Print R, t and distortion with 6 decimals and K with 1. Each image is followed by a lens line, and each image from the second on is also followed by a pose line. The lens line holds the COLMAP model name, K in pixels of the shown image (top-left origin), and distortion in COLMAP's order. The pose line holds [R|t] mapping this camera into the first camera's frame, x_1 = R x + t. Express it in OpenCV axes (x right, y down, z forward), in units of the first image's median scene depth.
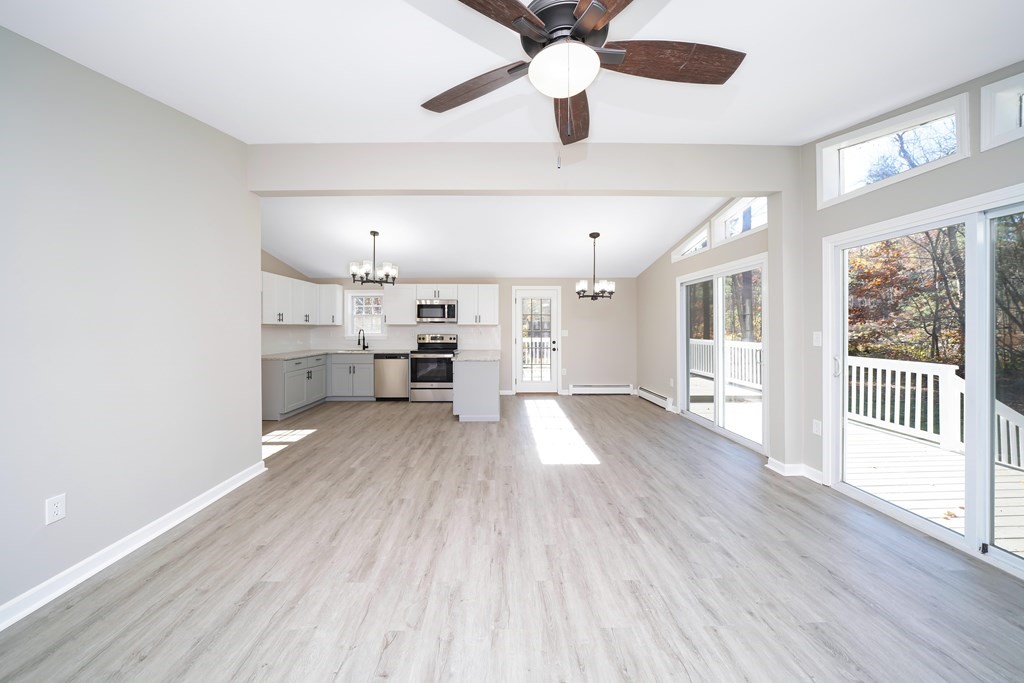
lens RADIAL K [[371.1, 0, 495.2], [0, 371.1, 325.9], [0, 0, 1]] dist [-0.021364, 0.000034]
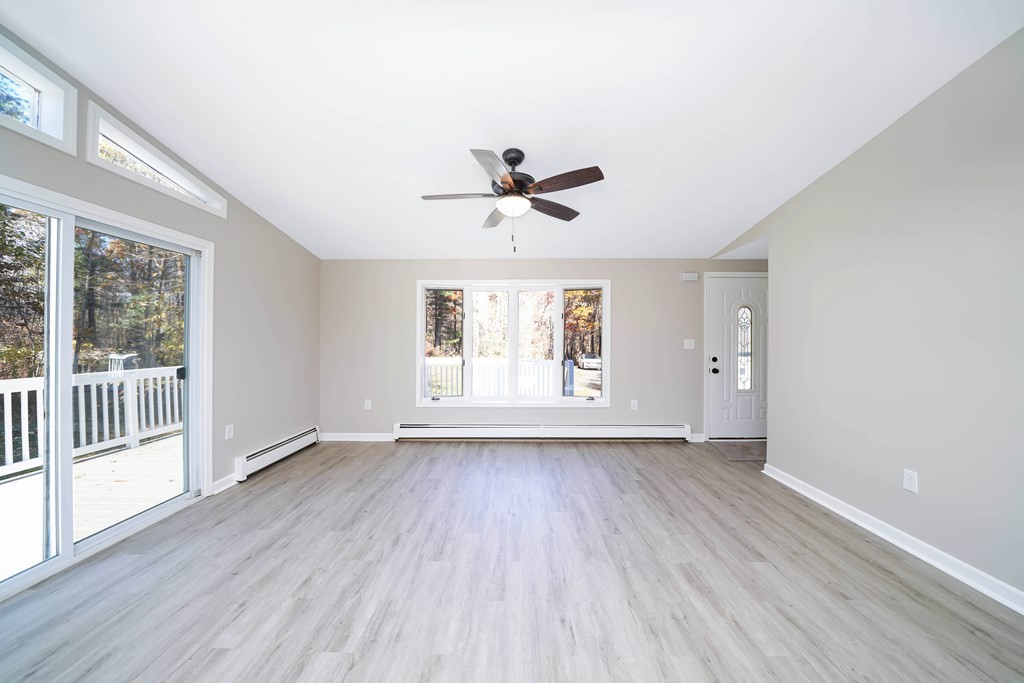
lens RADIAL K [[359.8, 0, 508.7], [0, 359.8, 337.1], [0, 0, 1]] dist [-0.033519, 0.005996]
pose [[-0.999936, -0.002340, 0.011112, 0.071866], [-0.002482, 0.999916, -0.012726, 0.014866], [-0.011082, -0.012752, -0.999857, 1.093658]]
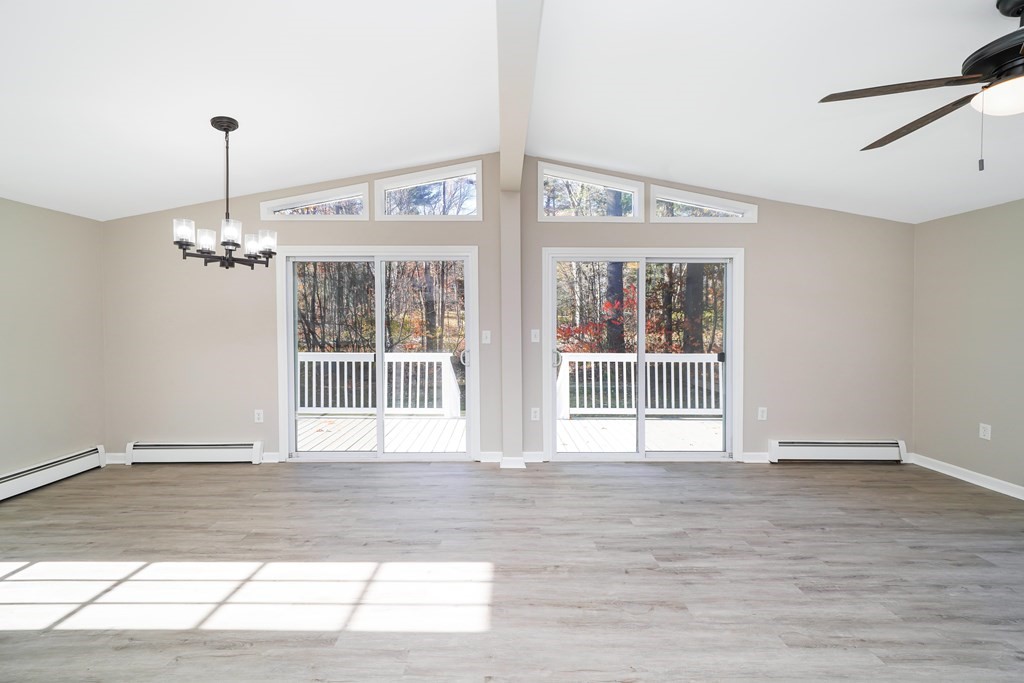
lens RADIAL K [[437.8, 0, 513.1], [0, 437.8, 331.5], [0, 0, 1]] dist [0.003978, 0.000757]
pose [[-0.017862, -0.015056, 0.999727, -0.402138], [-0.004602, 0.999877, 0.014977, 0.000543], [-0.999830, -0.004333, -0.017929, 0.934750]]
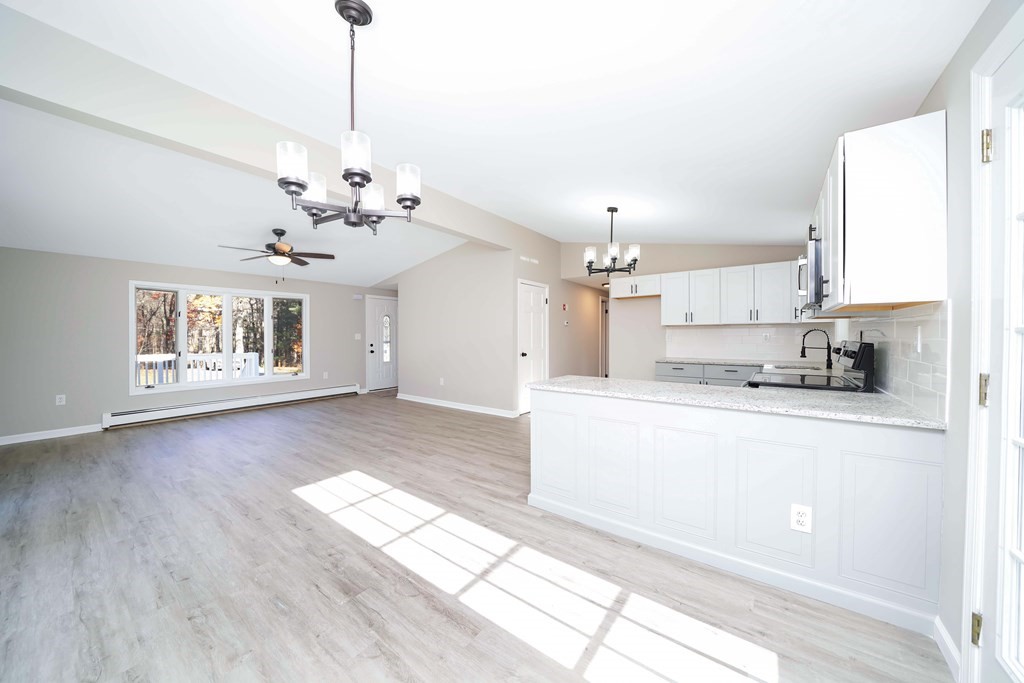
lens RADIAL K [[356.2, 0, 507.4], [0, 356.2, 339.7], [0, 0, 1]] dist [-0.021264, 0.000018]
pose [[-0.602254, 0.011960, -0.798215, 0.597890], [0.009201, 0.999925, 0.008040, 0.031672], [0.798251, -0.002502, -0.602319, 1.808686]]
